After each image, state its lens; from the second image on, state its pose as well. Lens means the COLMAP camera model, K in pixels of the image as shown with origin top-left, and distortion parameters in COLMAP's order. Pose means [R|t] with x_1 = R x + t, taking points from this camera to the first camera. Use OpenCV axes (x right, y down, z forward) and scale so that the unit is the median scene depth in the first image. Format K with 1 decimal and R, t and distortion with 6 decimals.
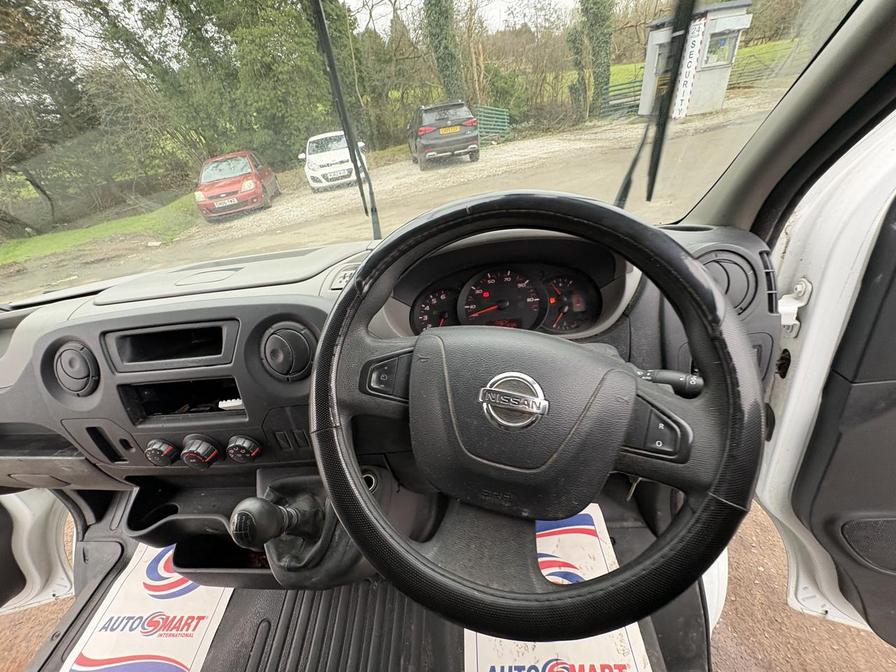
lens RADIAL K [[354.8, 0, 451.4], [0, 354.8, 335.7], [0, 0, 1]] dist [0.004209, 0.000213]
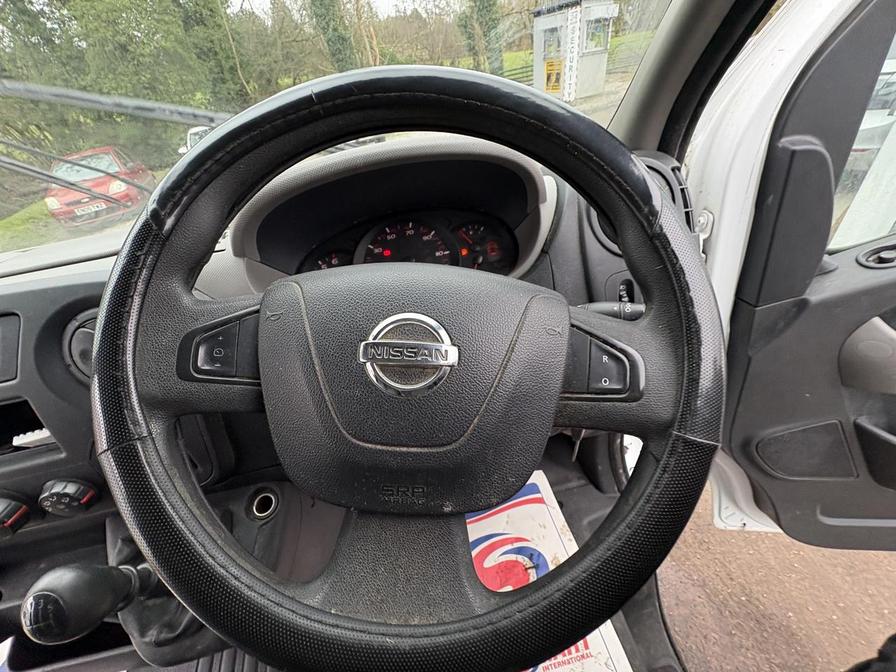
lens RADIAL K [[355.7, 0, 448.5], [0, 355.7, 335.6], [0, 0, 1]] dist [0.001008, 0.000250]
pose [[0.975092, -0.132534, 0.177851, 0.072182], [0.128576, 0.991129, 0.033647, 0.074779], [-0.180733, -0.009942, 0.983482, 0.168284]]
